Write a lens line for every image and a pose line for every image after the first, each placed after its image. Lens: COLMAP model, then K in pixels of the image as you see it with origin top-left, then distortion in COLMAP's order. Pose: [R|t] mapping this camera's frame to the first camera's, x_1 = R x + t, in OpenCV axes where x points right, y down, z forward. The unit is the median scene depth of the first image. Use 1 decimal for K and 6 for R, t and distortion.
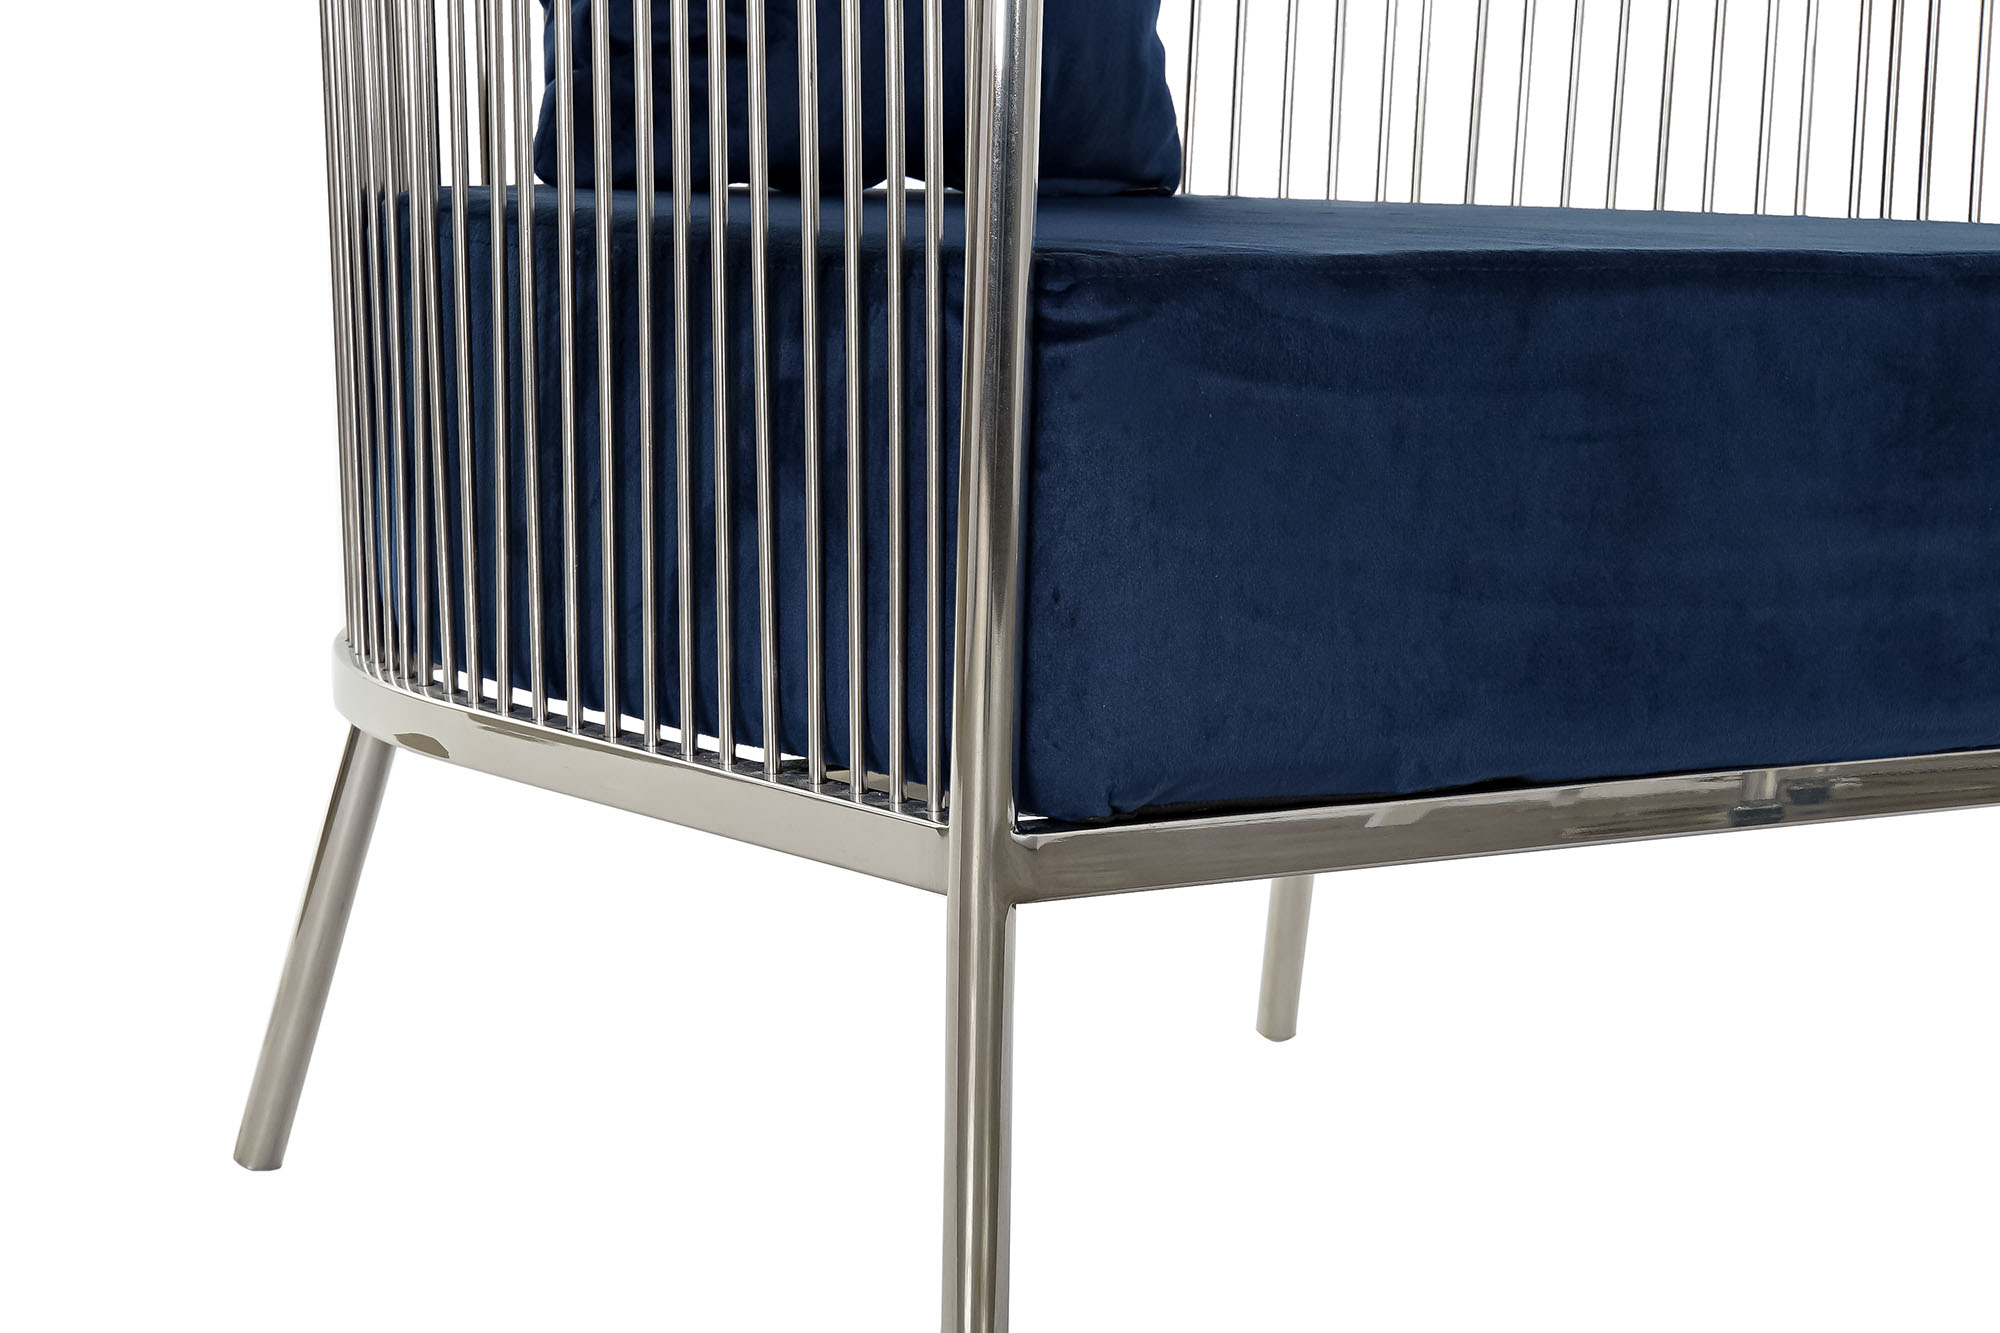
lens RADIAL K [[4415.0, 0, 999.0], [0, 4415.0, 668.9], [0, 0, 1]] dist [0.150142, 0.000000]
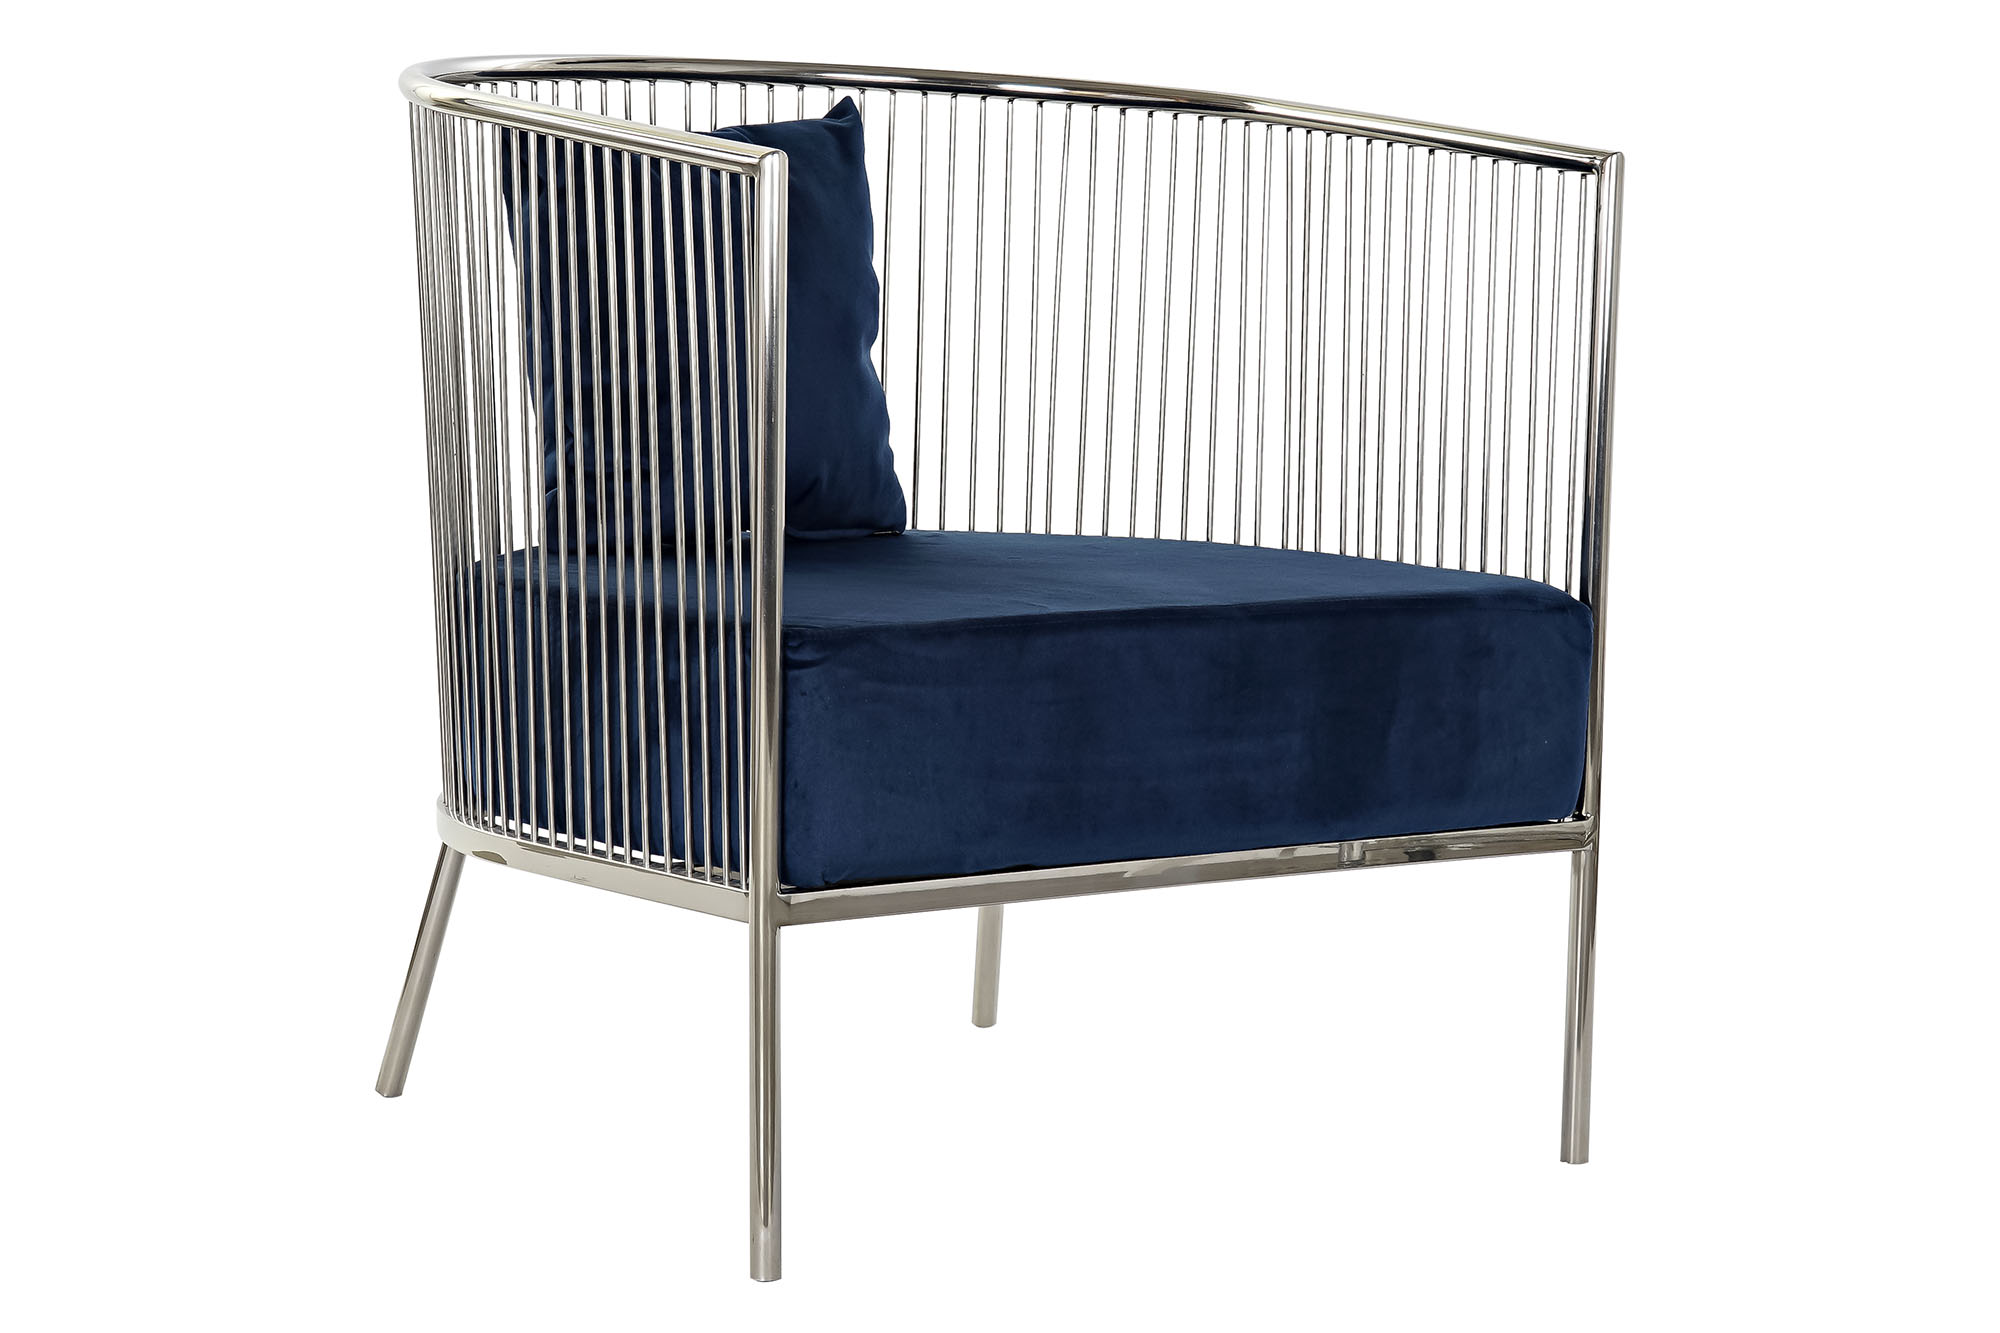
lens RADIAL K [[5412.8, 0, 1004.1], [0, 5412.8, 659.4], [0, 0, 1]] dist [0.203700, 0.000000]
pose [[0.999887, -0.015013, 0.000644, 0.105729], [0.015022, 0.999741, -0.017089, -0.028580], [-0.000388, 0.017097, 0.999854, -1.540179]]
